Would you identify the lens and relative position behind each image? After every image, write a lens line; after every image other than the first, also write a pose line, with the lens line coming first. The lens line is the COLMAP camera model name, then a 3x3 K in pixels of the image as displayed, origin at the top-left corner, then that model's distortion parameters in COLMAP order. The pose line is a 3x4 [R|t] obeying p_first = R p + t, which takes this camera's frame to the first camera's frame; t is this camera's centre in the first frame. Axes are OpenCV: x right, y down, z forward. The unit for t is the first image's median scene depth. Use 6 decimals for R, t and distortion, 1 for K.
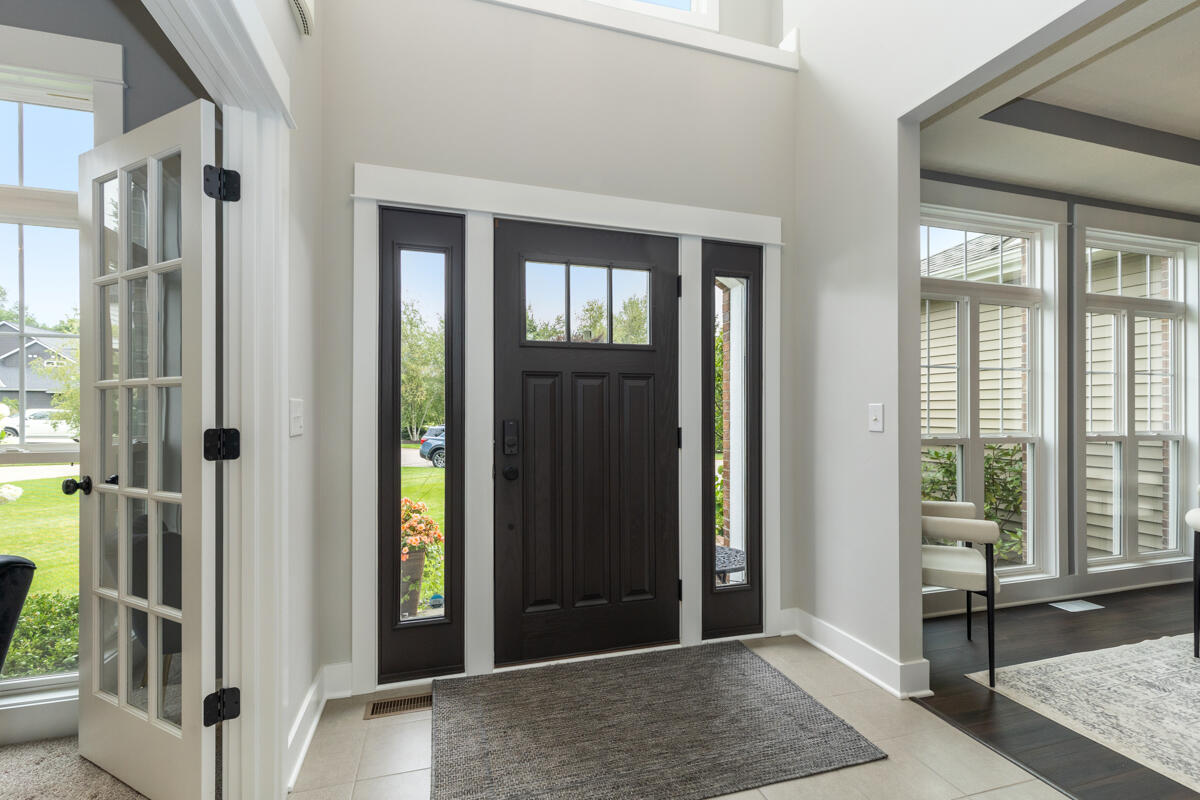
lens RADIAL K [[543.2, 0, 605.3], [0, 543.2, 407.3], [0, 0, 1]] dist [0.002478, 0.000333]
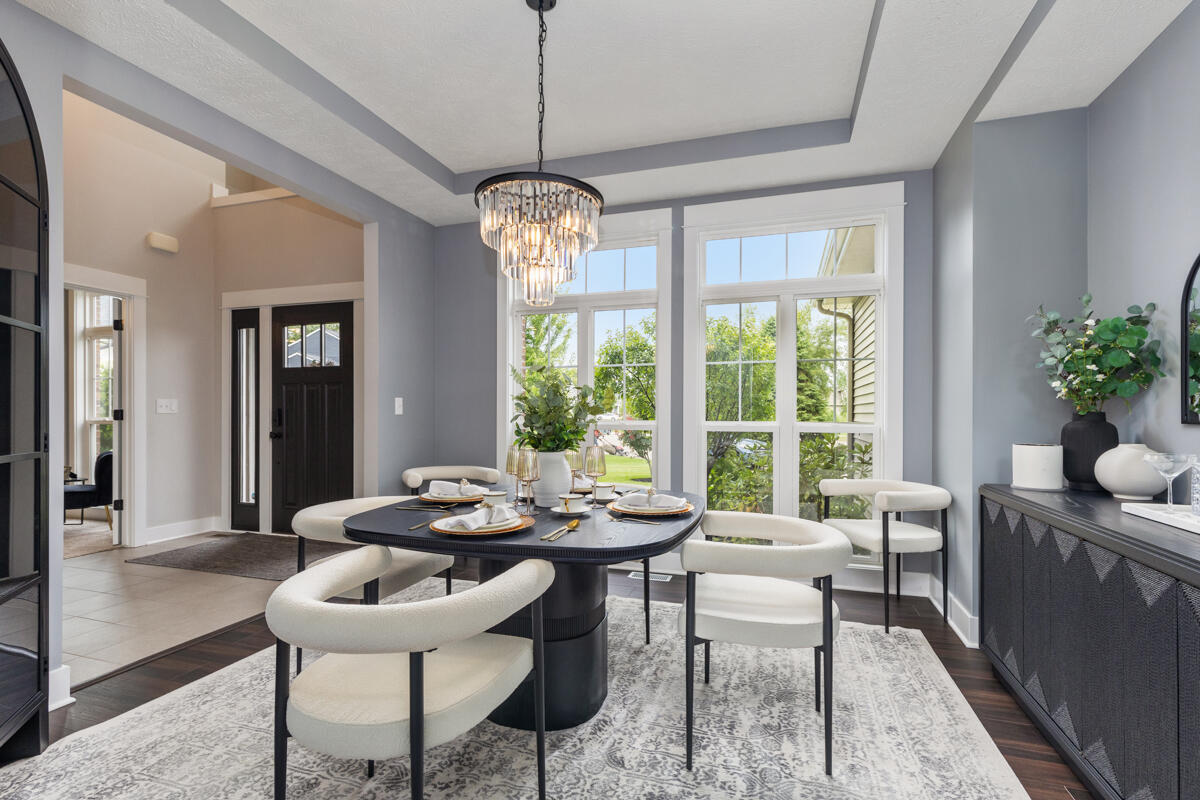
lens RADIAL K [[543.2, 0, 600.3], [0, 543.2, 406.6], [0, 0, 1]] dist [0.002478, 0.000333]
pose [[0.824616, -0.010655, -0.565592, 1.943350], [0.006279, 0.999933, -0.009683, 0.043707], [0.565658, 0.004434, 0.824628, 0.036397]]
